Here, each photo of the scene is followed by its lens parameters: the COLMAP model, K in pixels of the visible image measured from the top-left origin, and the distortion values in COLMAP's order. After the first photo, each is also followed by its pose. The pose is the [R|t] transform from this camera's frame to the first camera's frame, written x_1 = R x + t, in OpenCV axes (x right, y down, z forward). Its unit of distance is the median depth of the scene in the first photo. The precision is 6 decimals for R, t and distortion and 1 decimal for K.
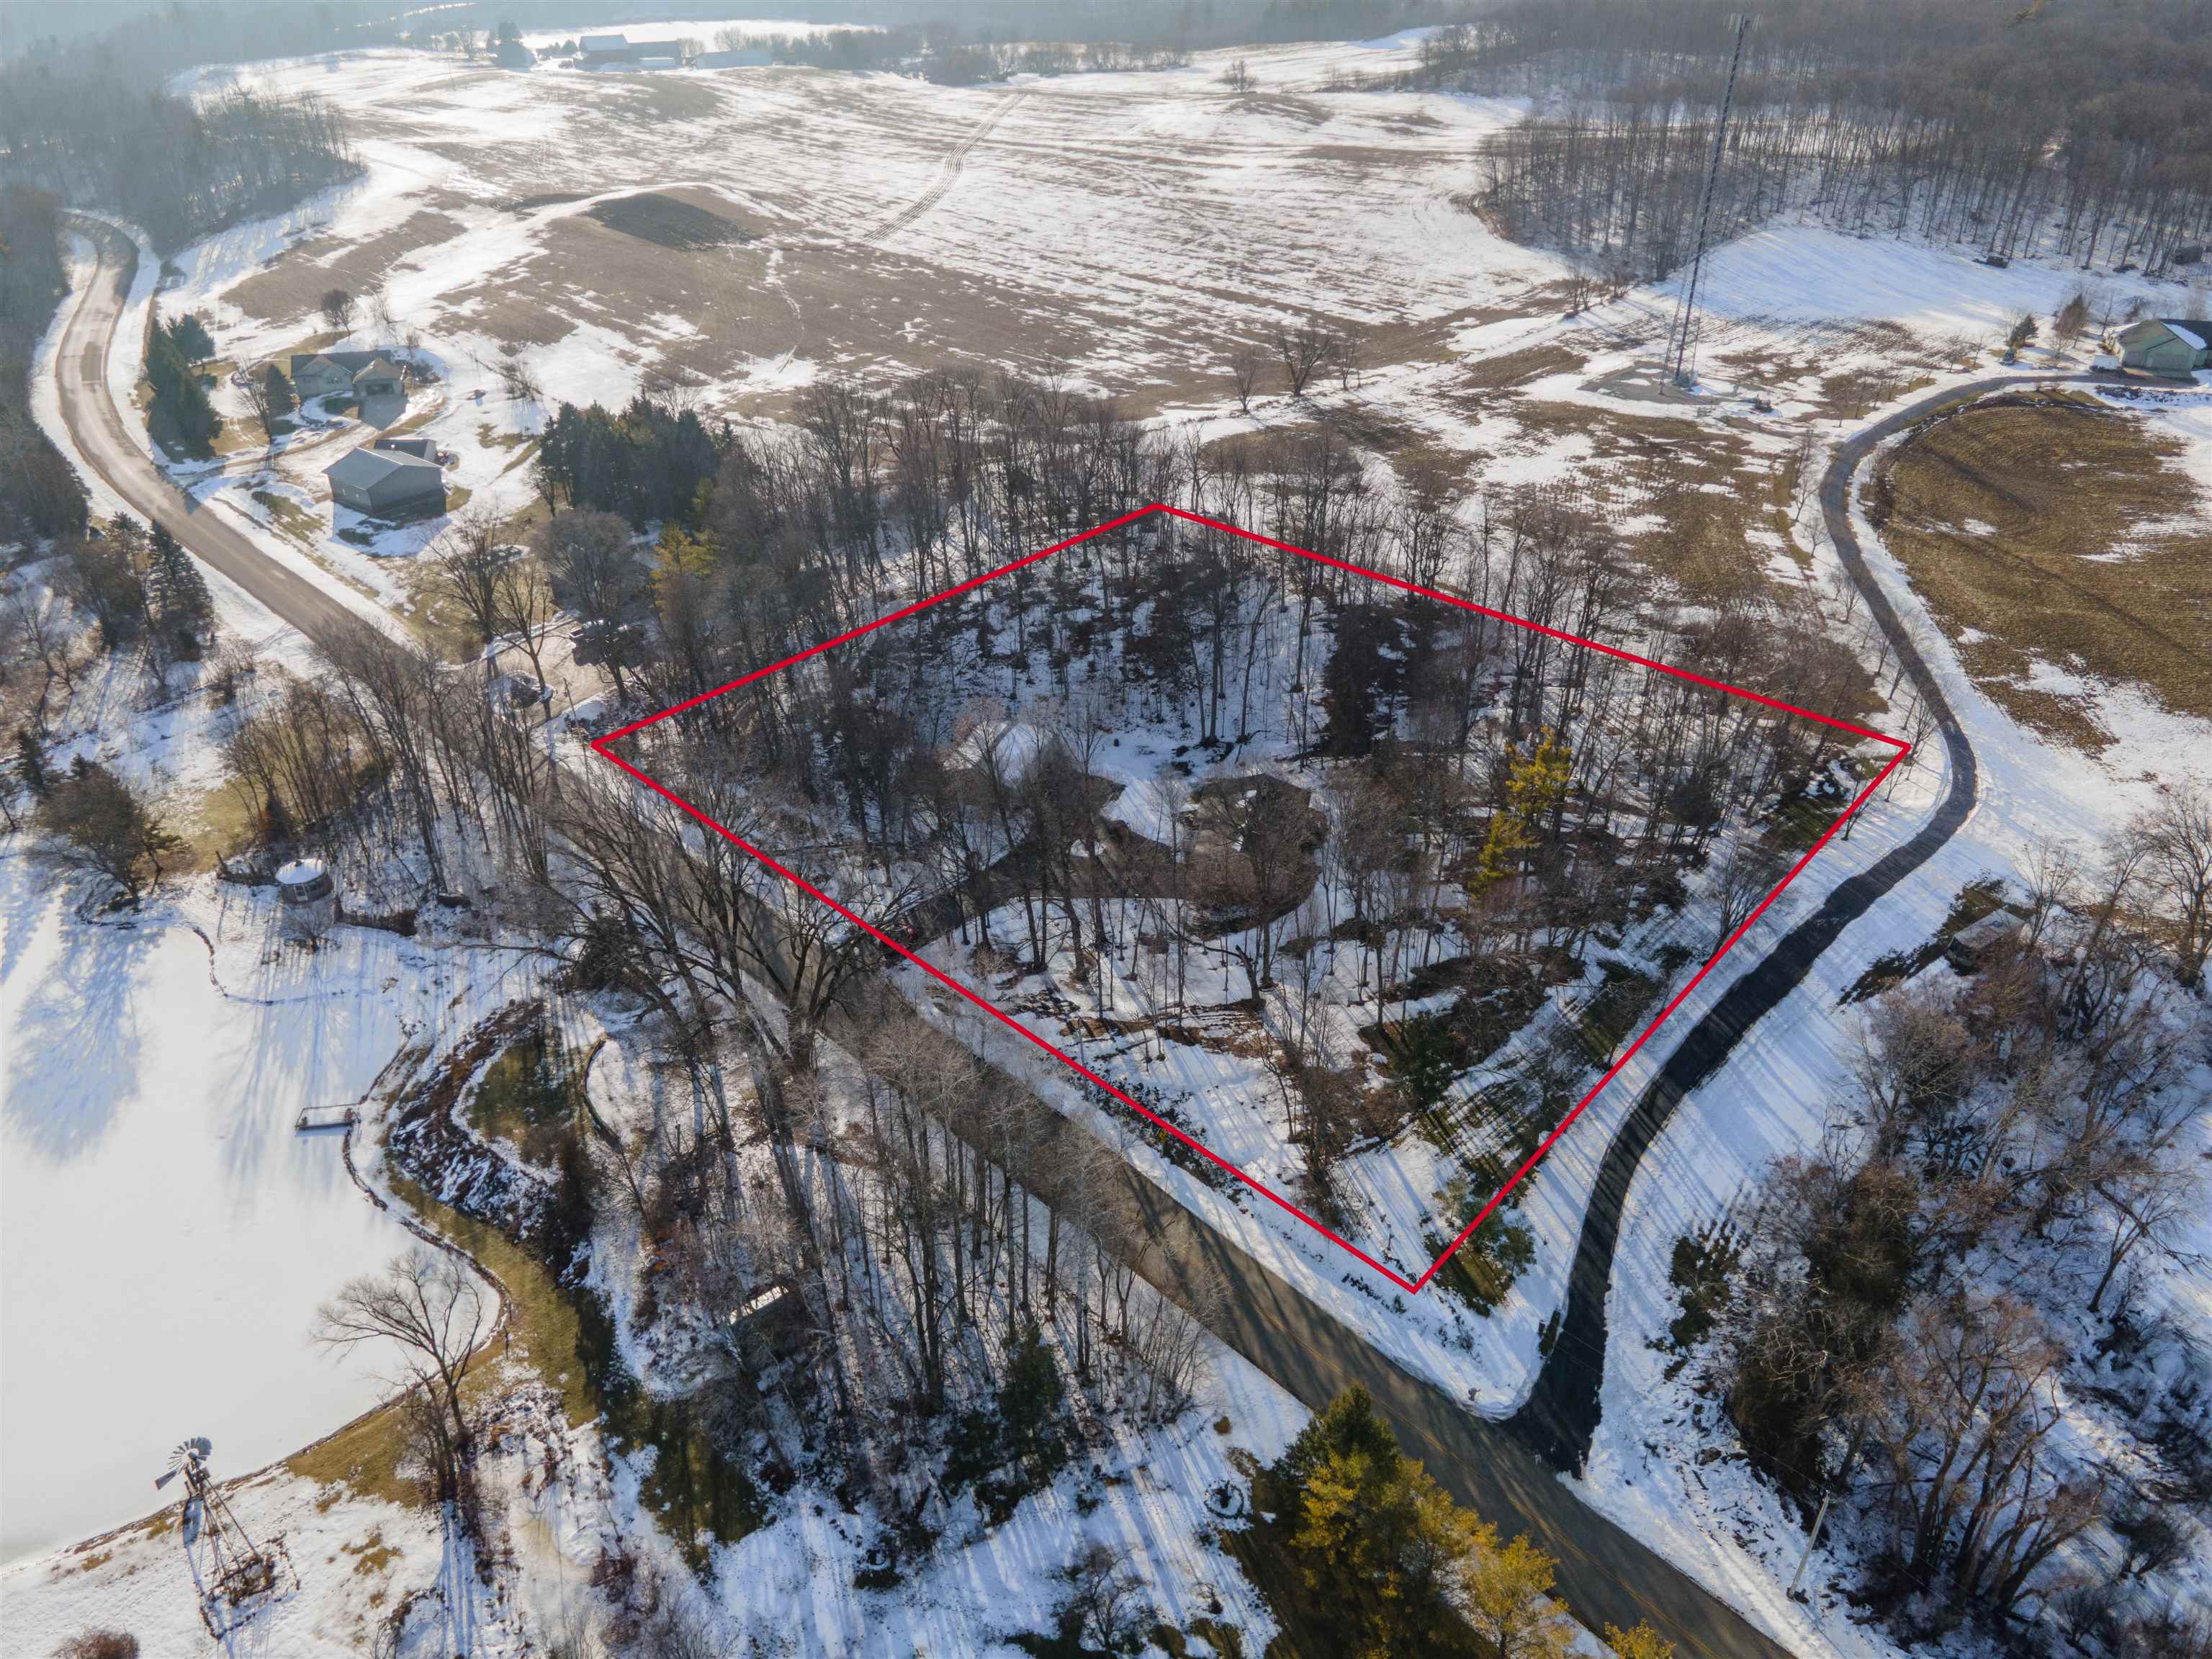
lens RADIAL K [[1520.0, 0, 1119.2], [0, 1520.0, 833.4], [0, 0, 1]] dist [0.000136, 0.062805]
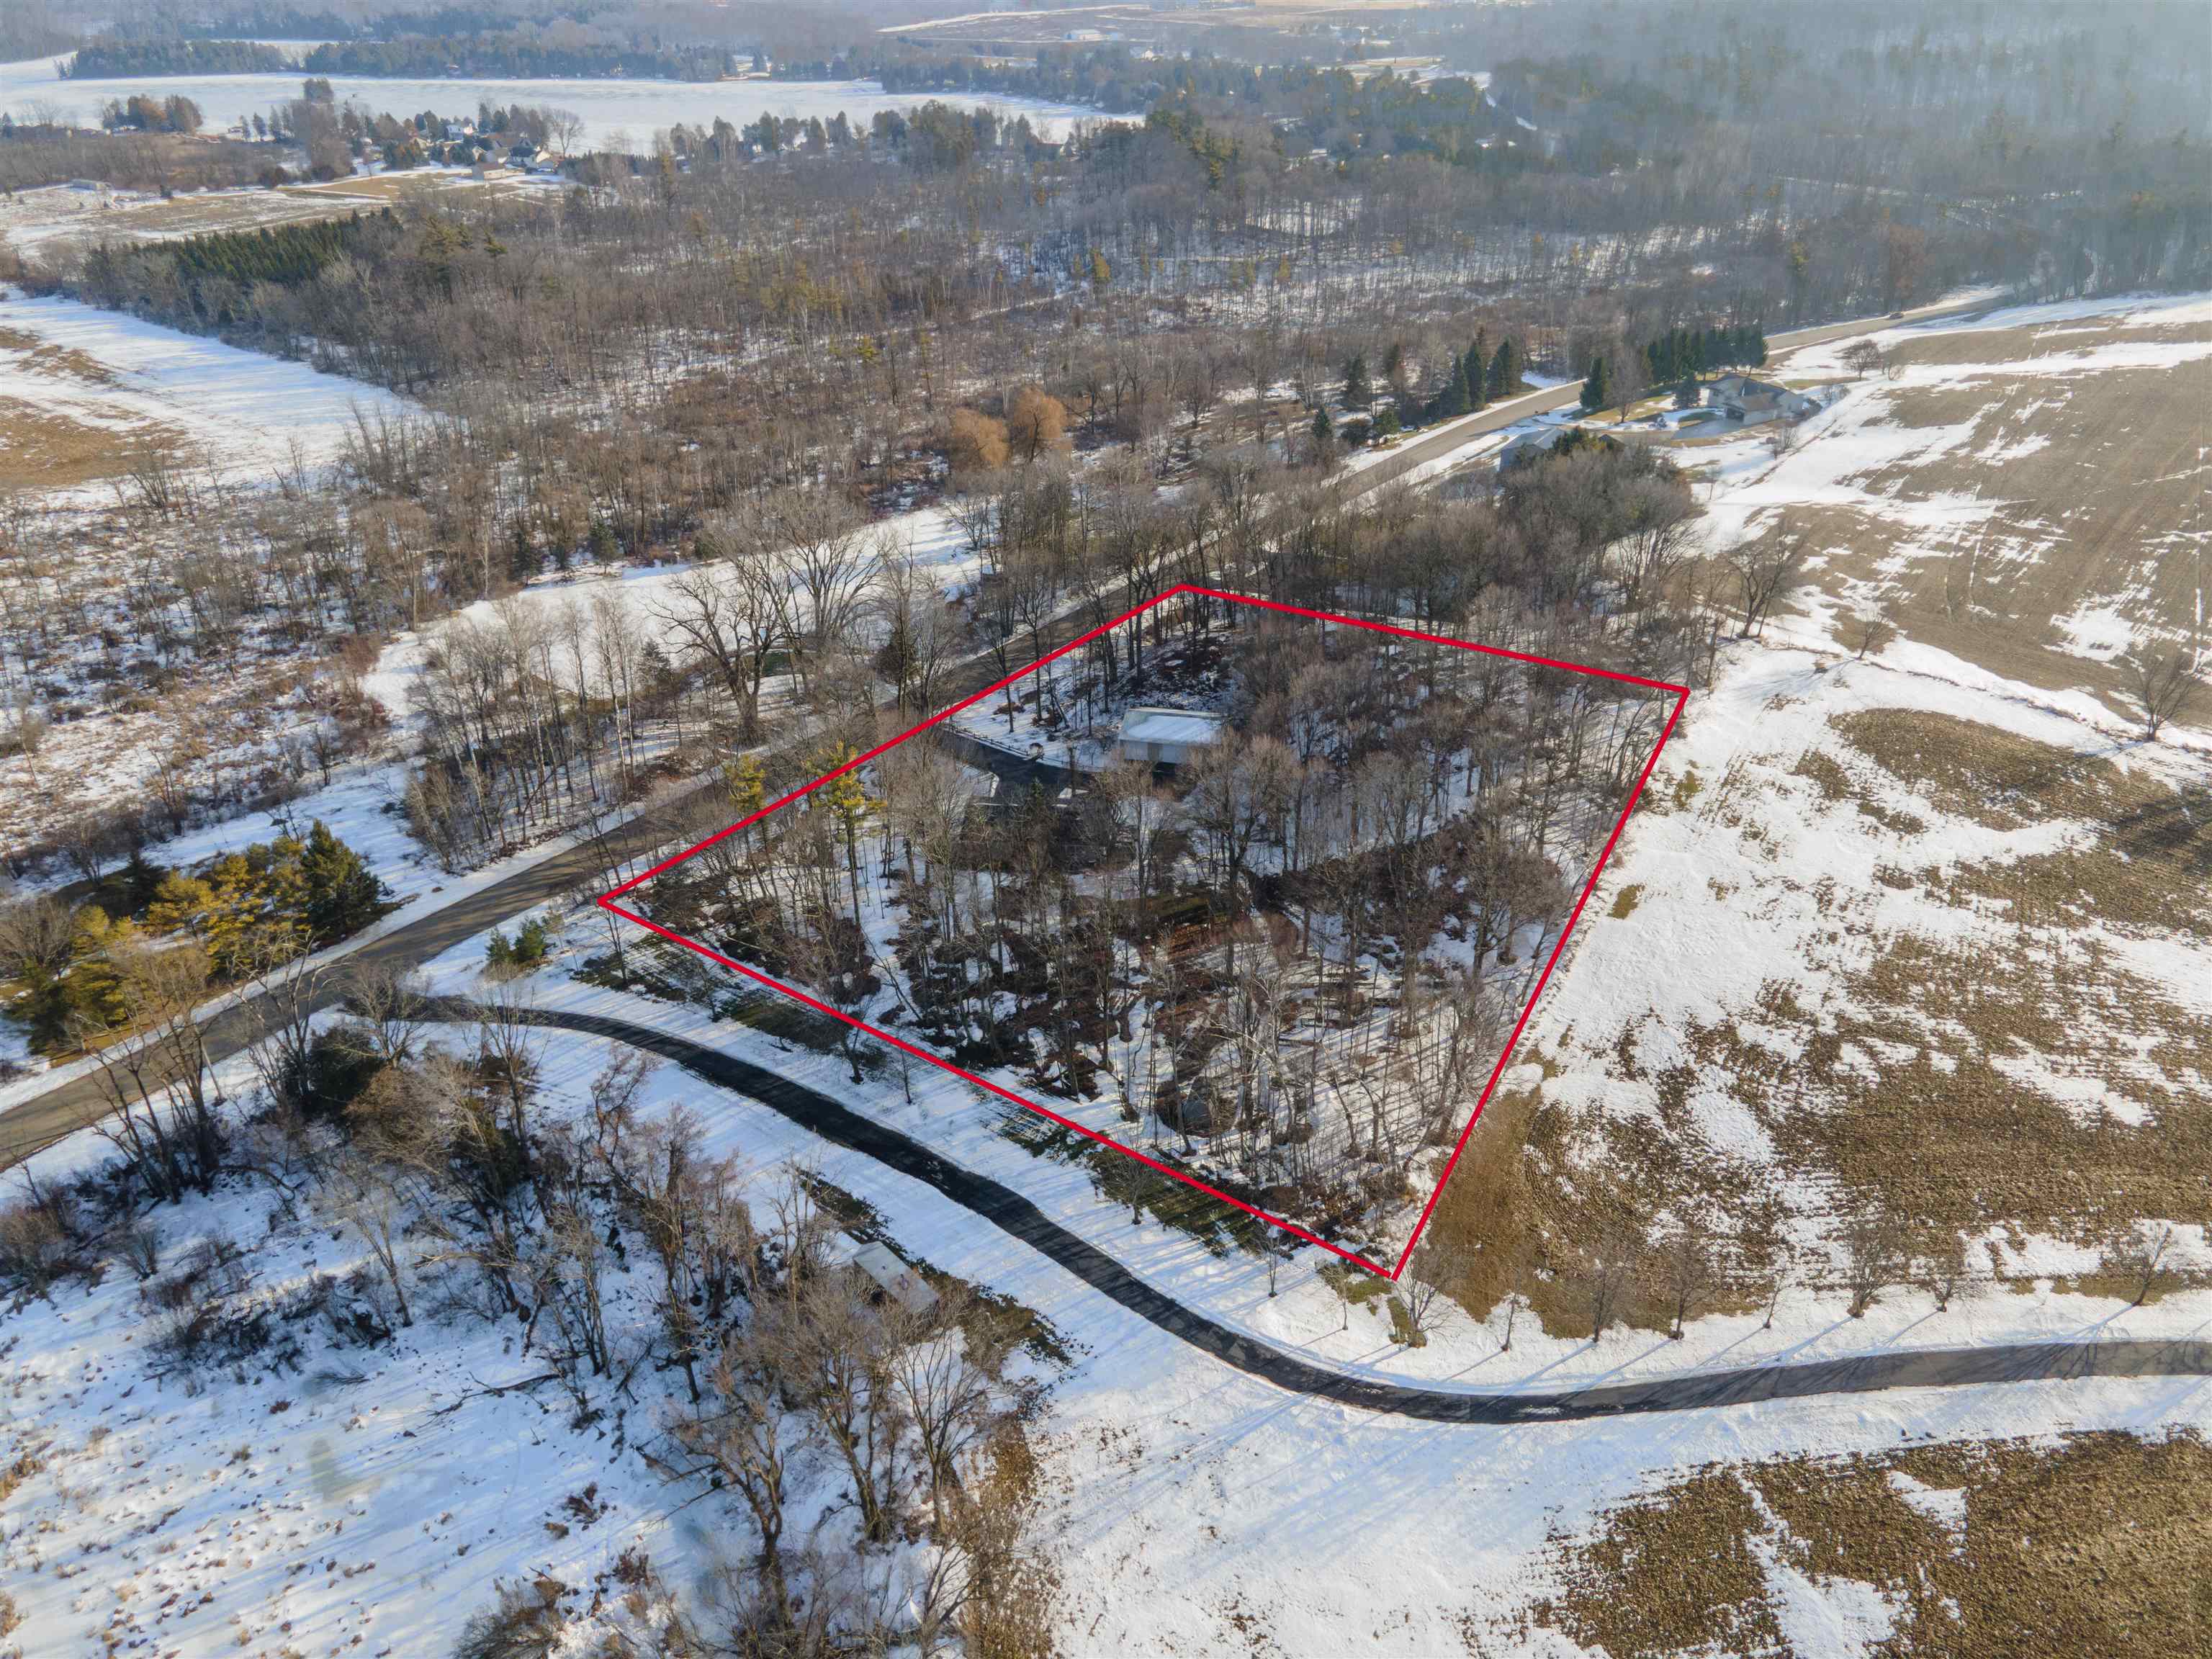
lens RADIAL K [[1520.0, 0, 1119.2], [0, 1520.0, 833.4], [0, 0, 1]] dist [0.000136, 0.062805]
pose [[0.176250, 0.510375, -0.841697, 0.961406], [-0.533610, 0.768079, 0.353998, -0.389117], [0.827161, 0.386745, 0.407715, 0.572331]]
